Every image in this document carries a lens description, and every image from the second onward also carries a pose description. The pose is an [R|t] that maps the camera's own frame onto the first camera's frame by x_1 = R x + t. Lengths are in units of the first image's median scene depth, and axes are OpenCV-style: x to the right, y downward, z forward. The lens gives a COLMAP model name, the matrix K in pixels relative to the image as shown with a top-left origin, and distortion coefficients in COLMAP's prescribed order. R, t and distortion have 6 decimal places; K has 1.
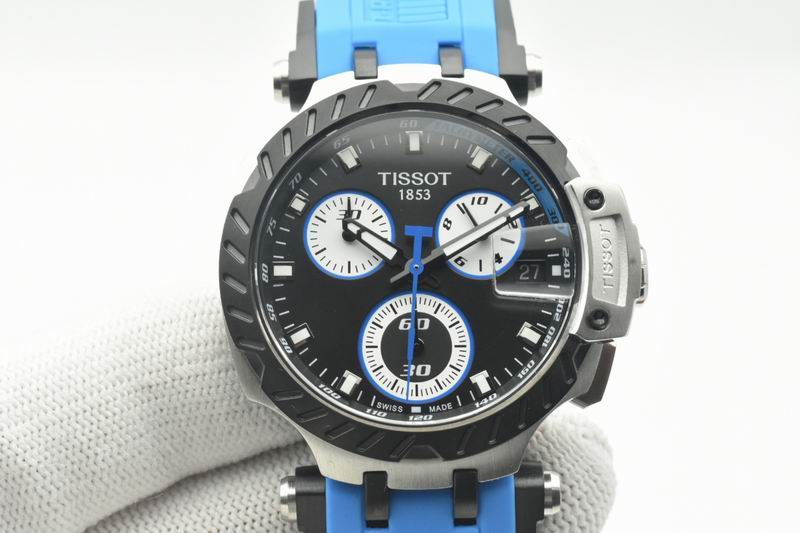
lens RADIAL K [[2133.7, 0, 411.2], [0, 2133.7, 267.0], [0, 0, 1]] dist [0.181119, 0.000000]
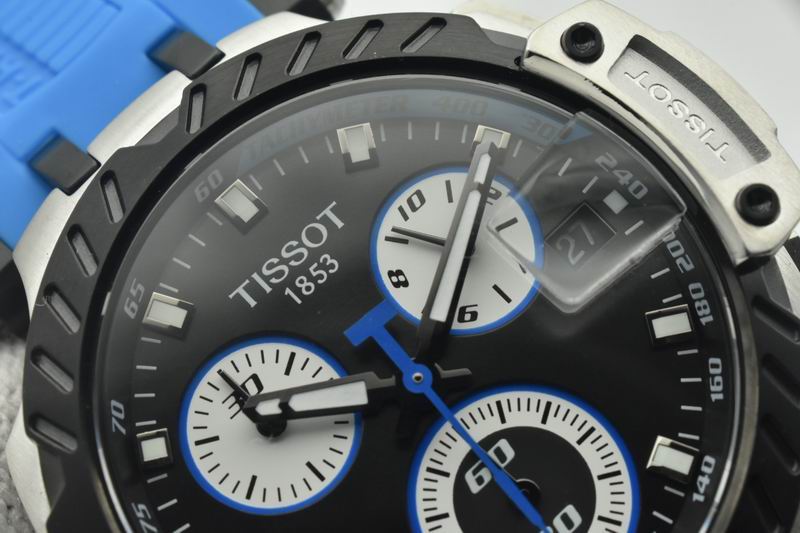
lens RADIAL K [[2133.7, 0, 397.4], [0, 2133.7, 260.5], [0, 0, 1]] dist [0.181119, 0.000000]
pose [[0.729567, -0.665811, 0.156291, -0.060706], [0.676222, 0.736445, -0.019295, -0.013720], [-0.102253, 0.119764, 0.987523, 0.499149]]
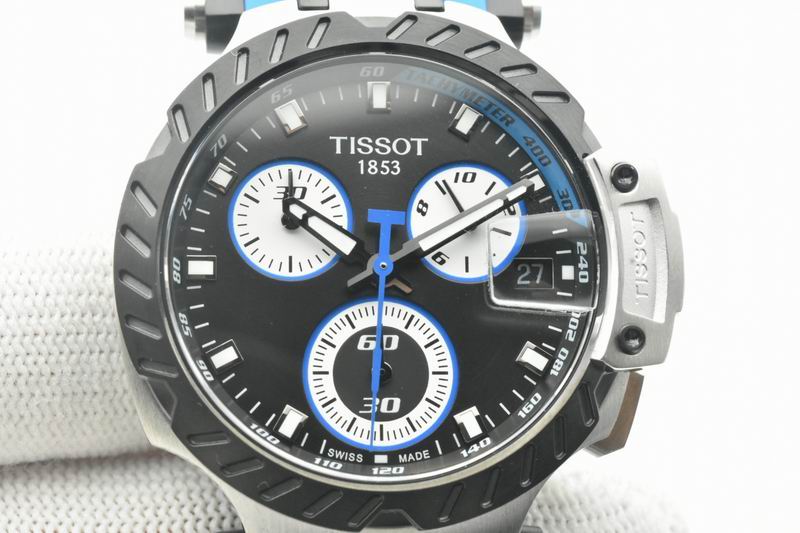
lens RADIAL K [[2133.7, 0, 405.2], [0, 2133.7, 265.0], [0, 0, 1]] dist [0.181119, 0.000000]
pose [[0.995476, 0.015228, 0.093790, -0.059054], [-0.016333, 0.999806, 0.011021, -0.008379], [-0.093604, -0.012503, 0.995531, 0.262188]]
